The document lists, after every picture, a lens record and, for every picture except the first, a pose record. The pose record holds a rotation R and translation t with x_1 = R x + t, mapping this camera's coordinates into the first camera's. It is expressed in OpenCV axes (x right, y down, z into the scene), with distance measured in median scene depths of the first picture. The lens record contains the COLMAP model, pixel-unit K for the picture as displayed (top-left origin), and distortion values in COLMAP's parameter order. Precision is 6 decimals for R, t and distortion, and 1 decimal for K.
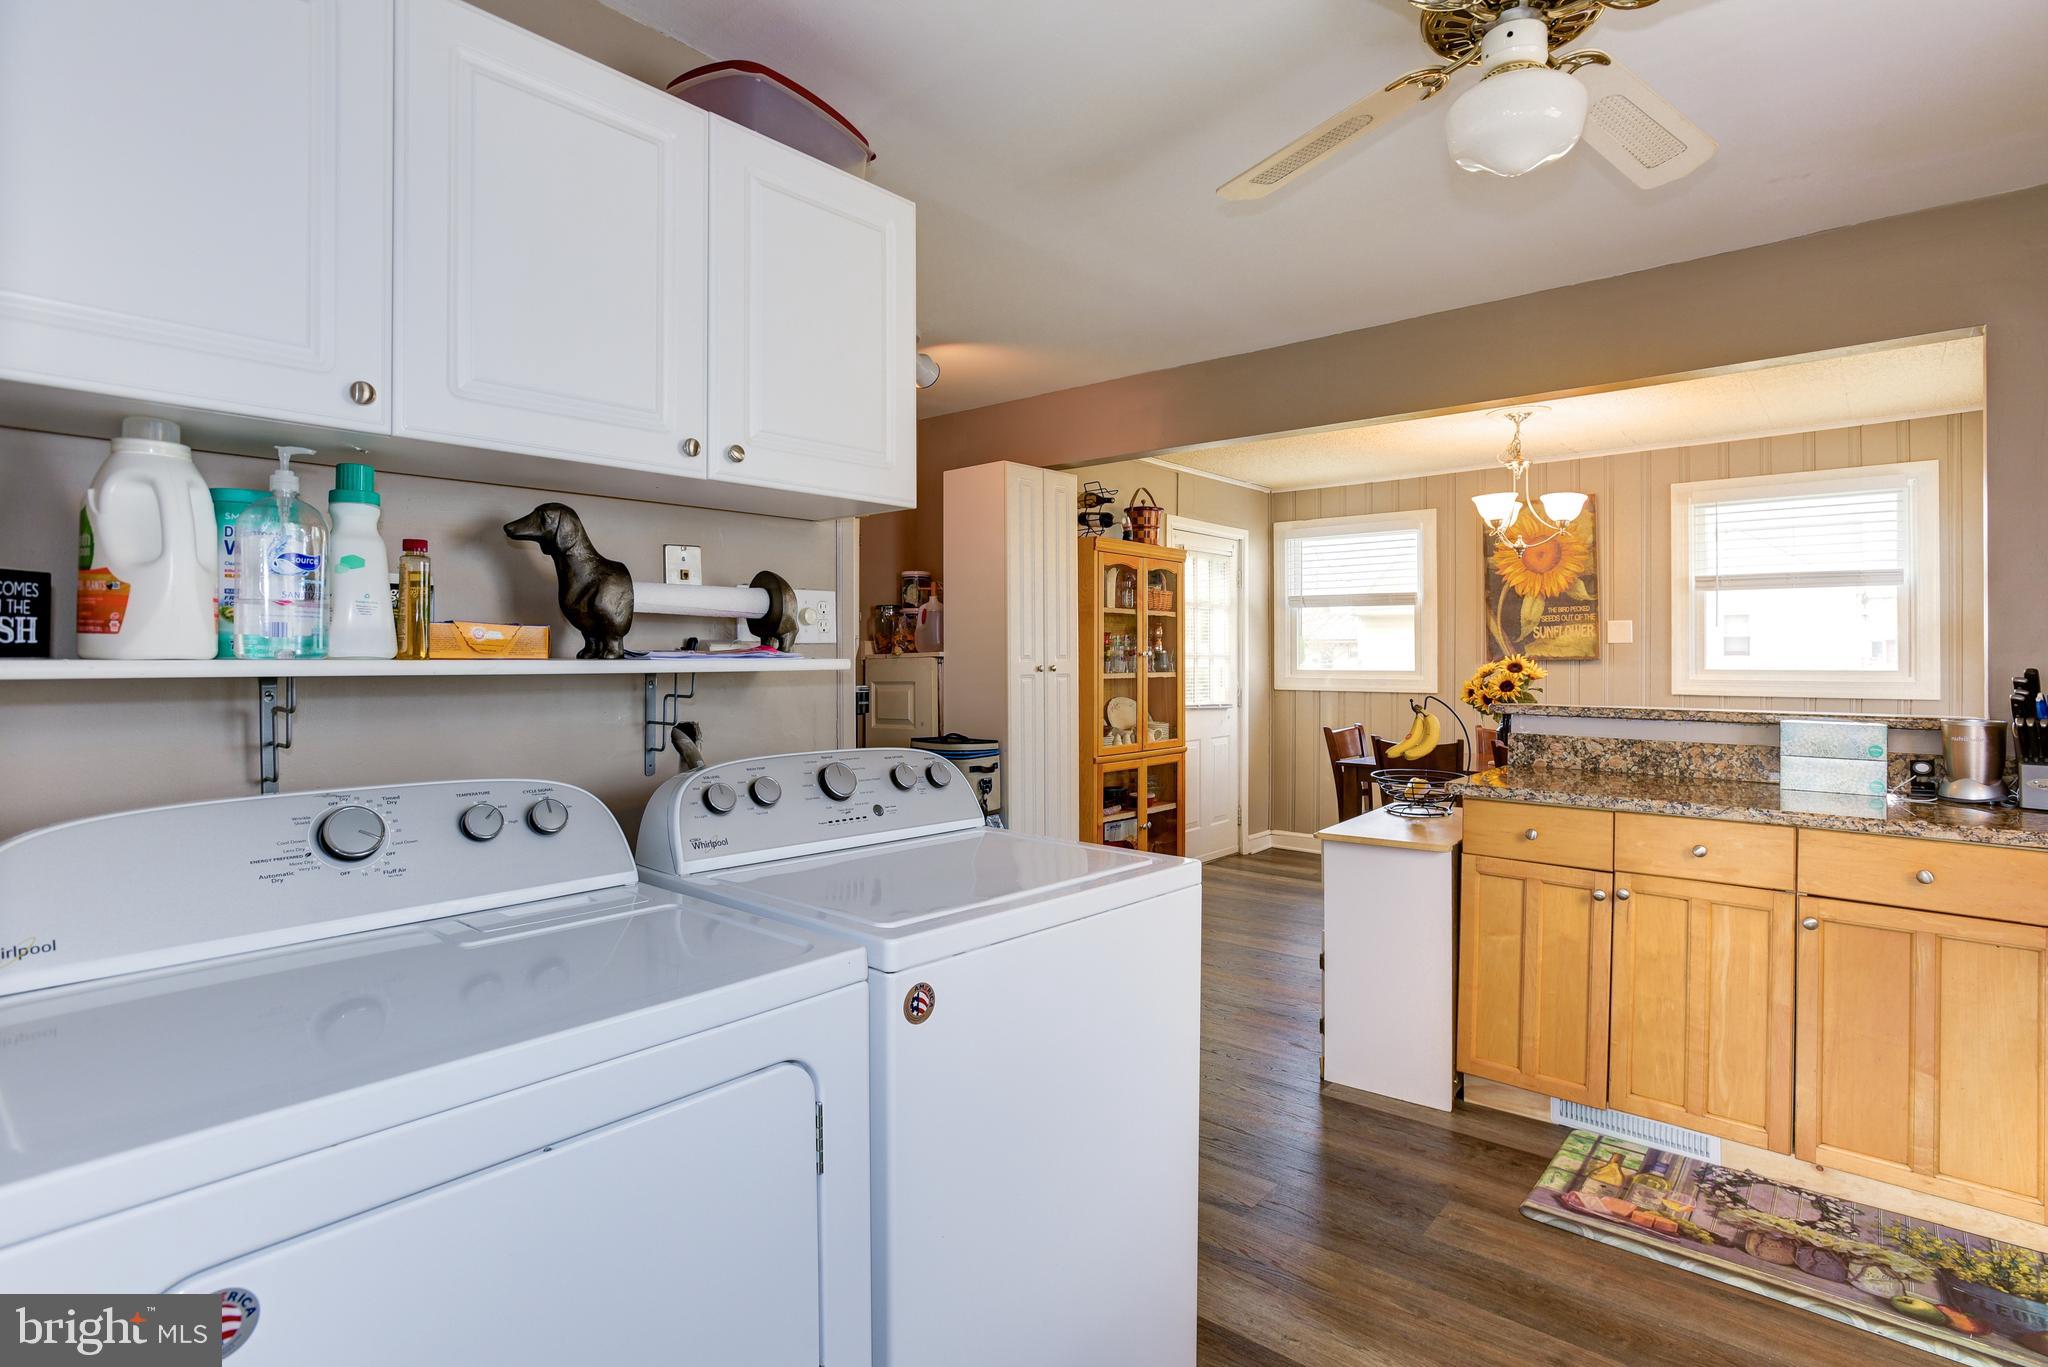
lens RADIAL K [[1038.0, 0, 1093.1], [0, 1038.0, 639.6], [0, 0, 1]] dist [-0.048774, 0.021204]
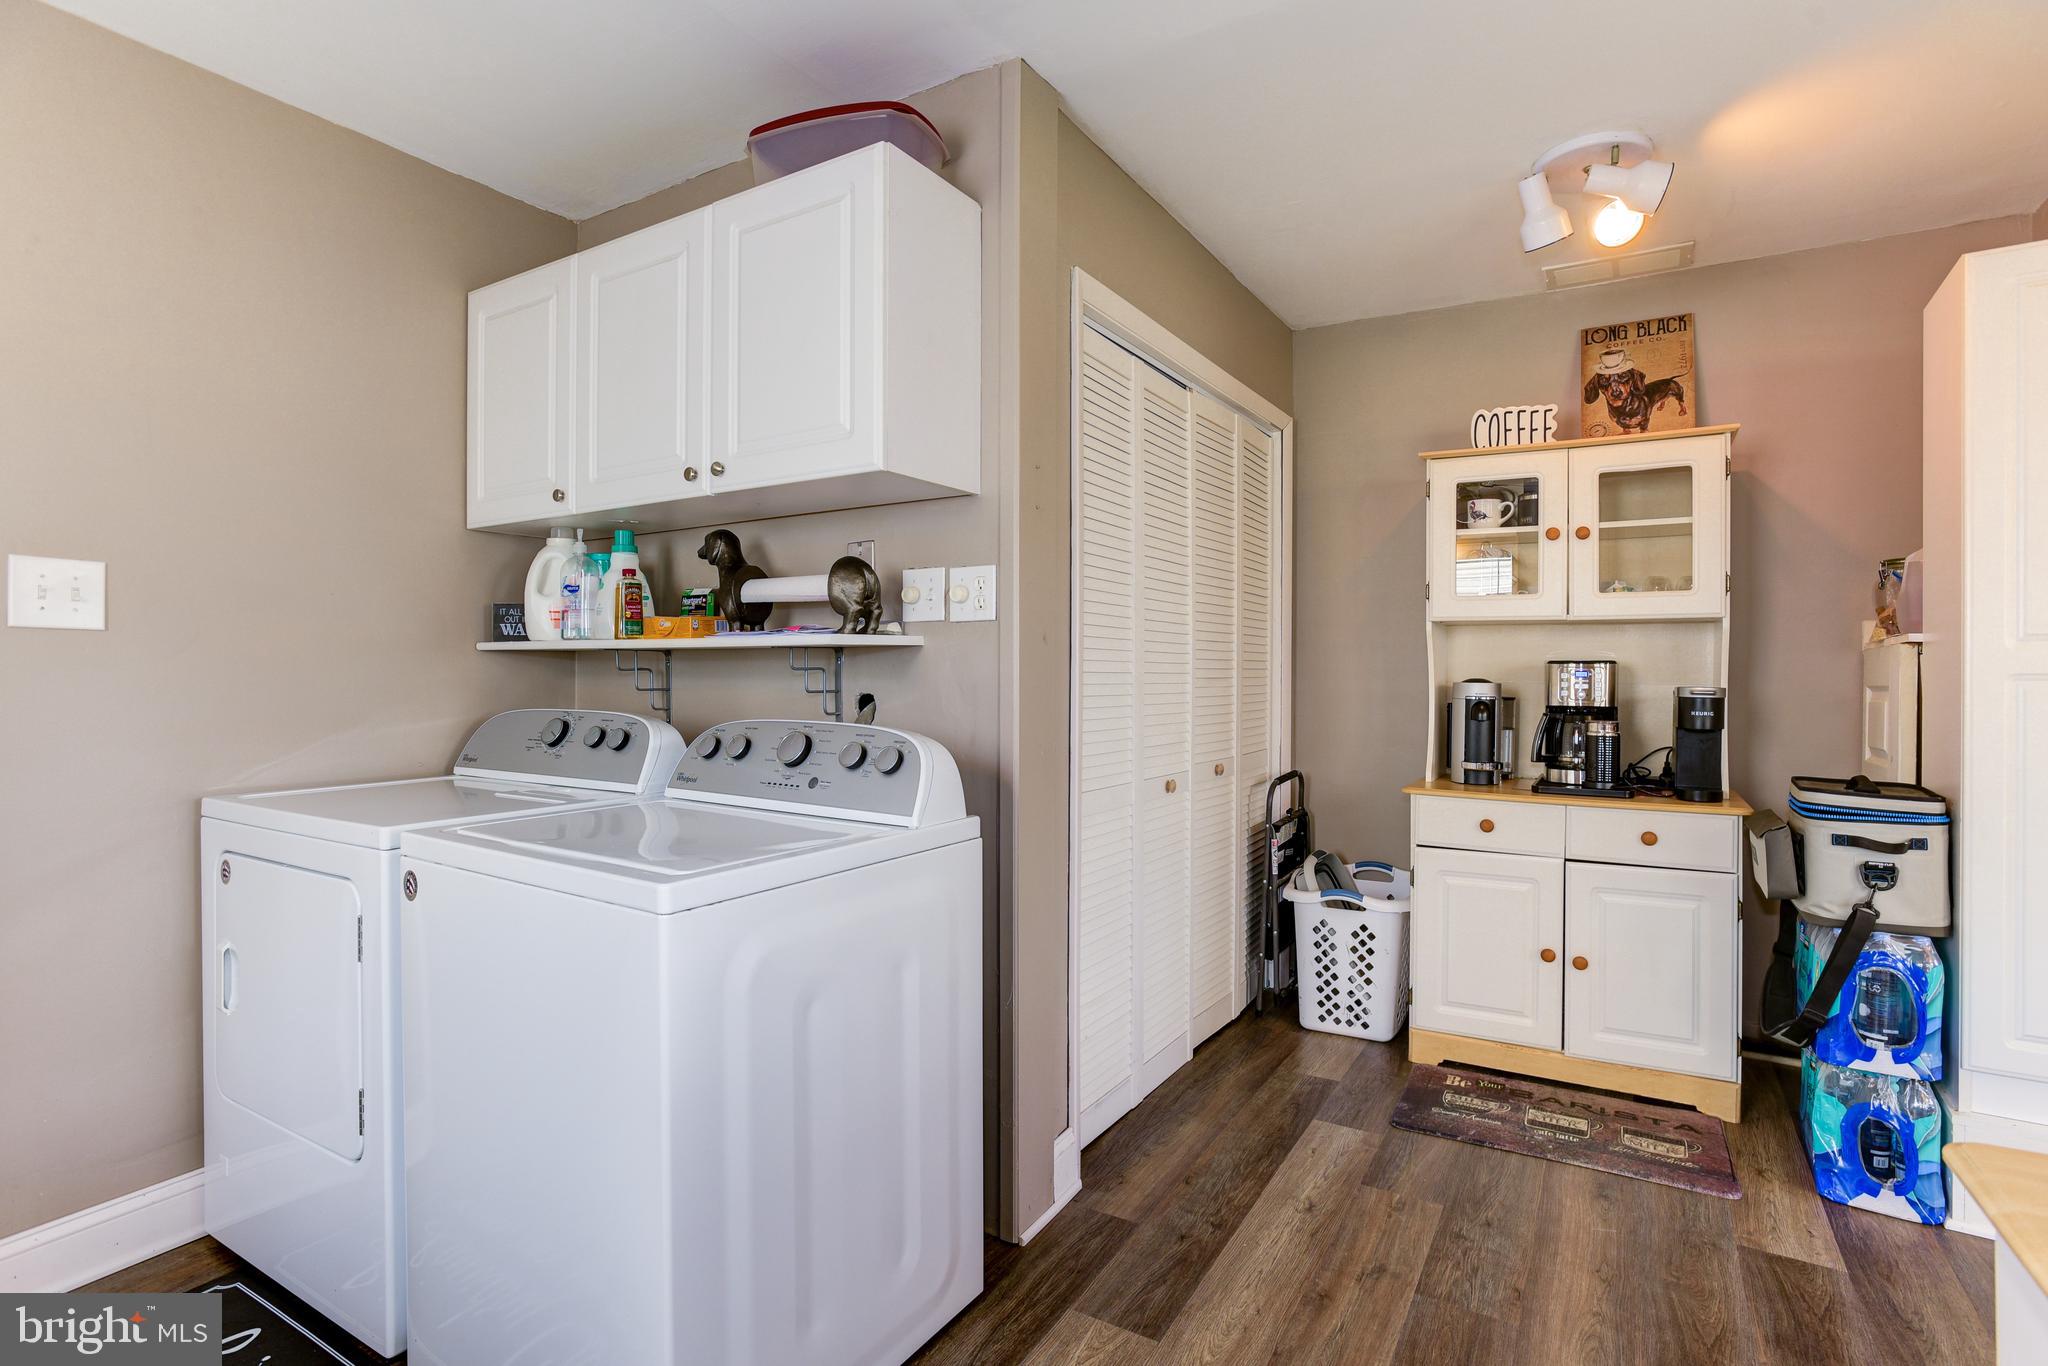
lens RADIAL K [[979.9, 0, 1064.8], [0, 979.9, 681.7], [0, 0, 1]] dist [-0.015010, 0.000067]
pose [[0.116628, 0.009296, -0.993132, 0.544933], [0.014933, 0.999827, 0.011113, 0.042914], [0.993063, -0.016126, 0.116469, 0.809571]]
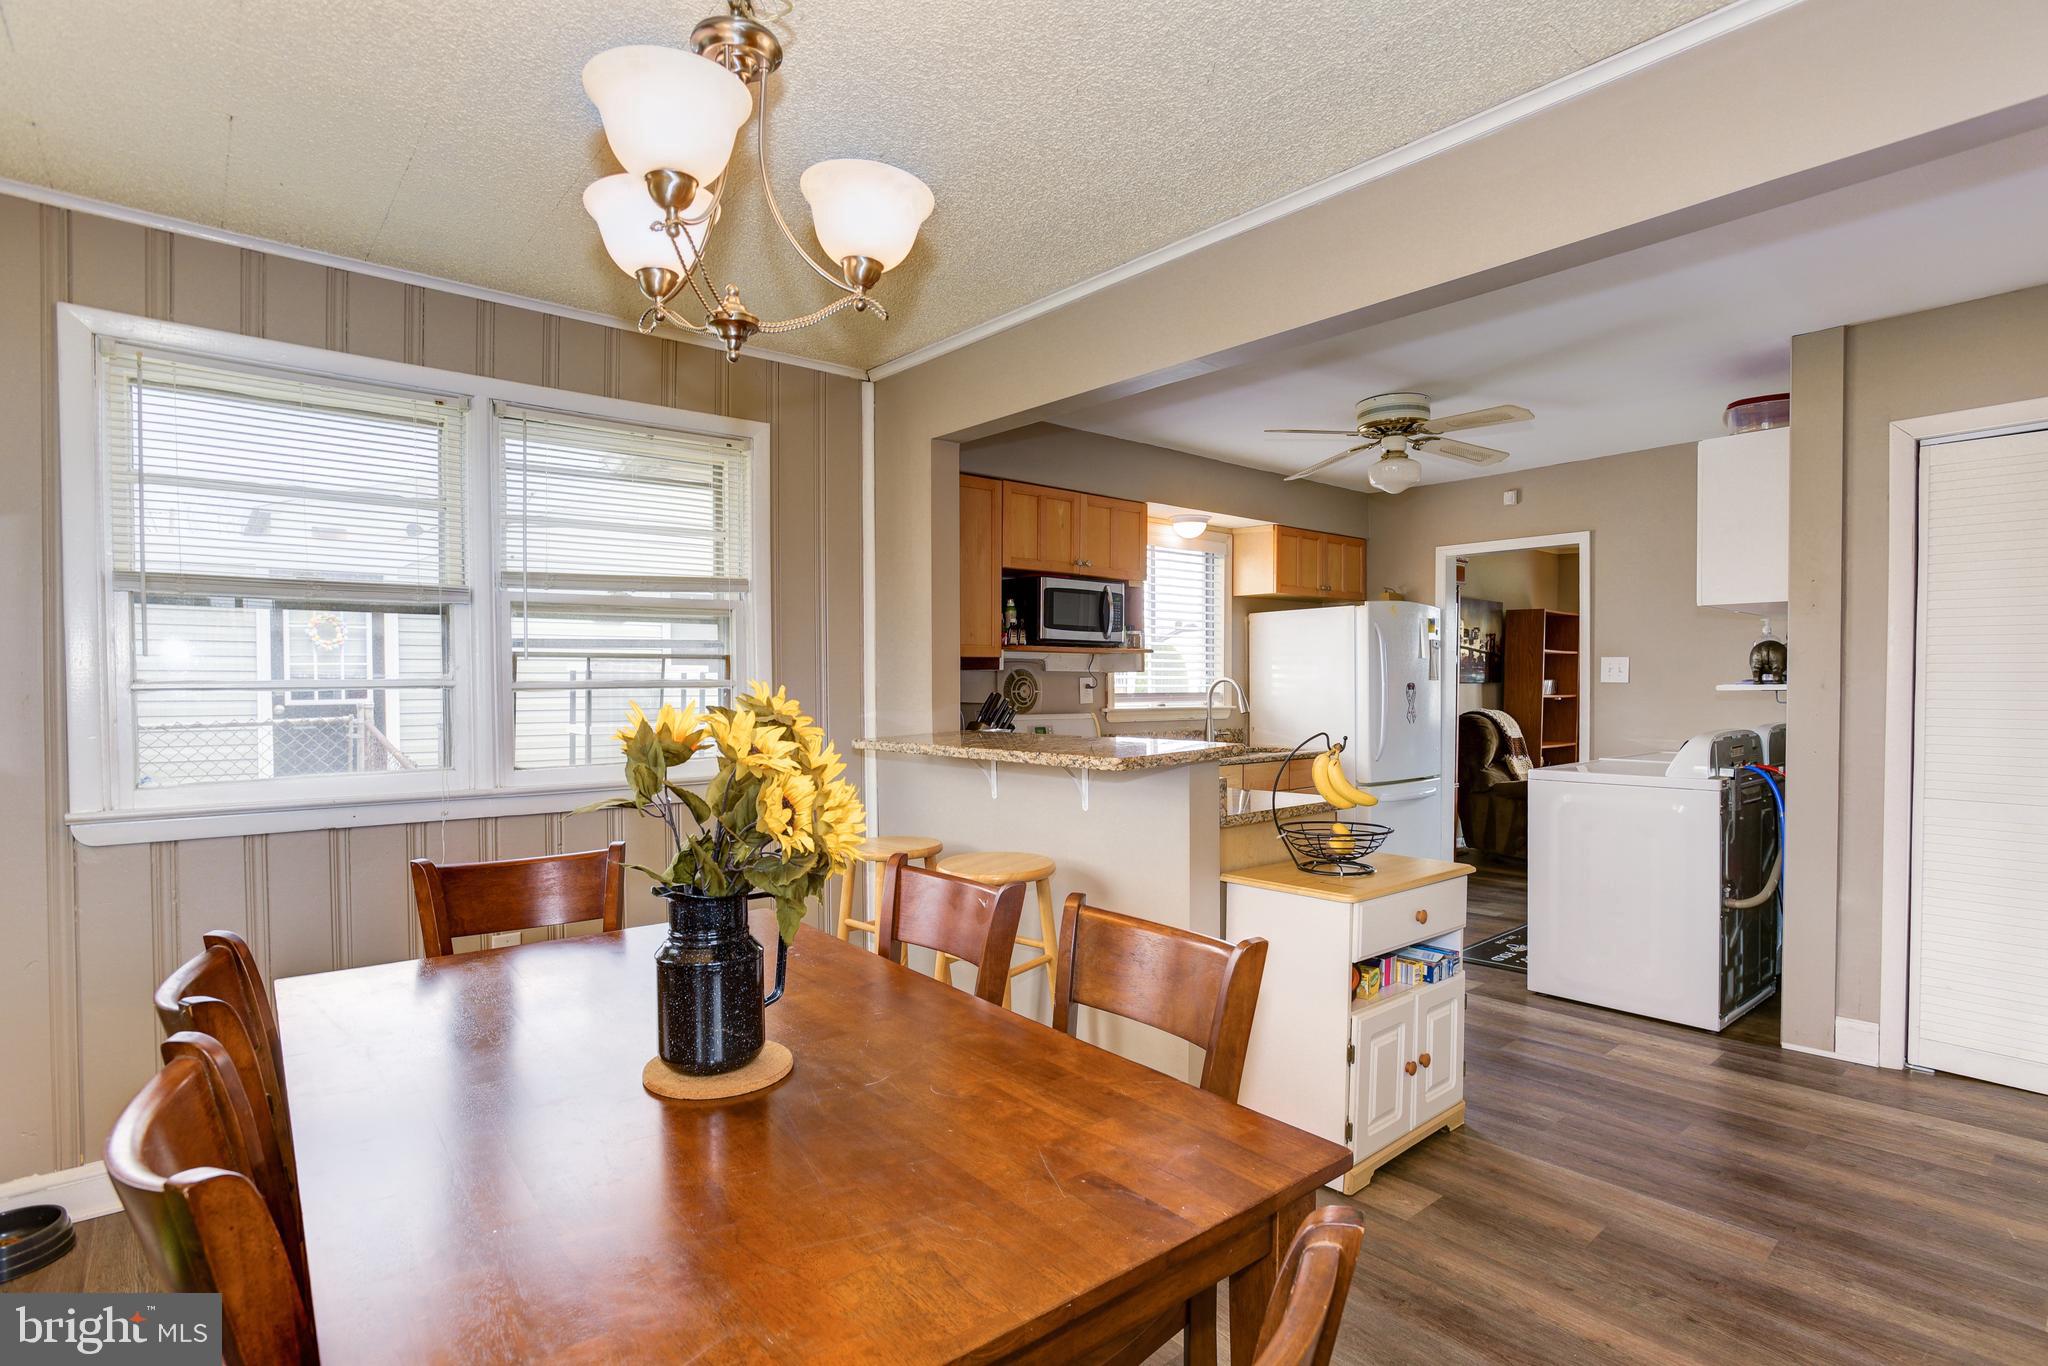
lens RADIAL K [[1027.9, 0, 1072.7], [0, 1027.9, 700.2], [0, 0, 1]] dist [-0.078443, 0.057326]
pose [[-0.983953, -0.002104, 0.178414, 0.473875], [-0.001857, 0.999997, 0.001553, 0.034864], [-0.178417, 0.001197, -0.983954, 2.293352]]
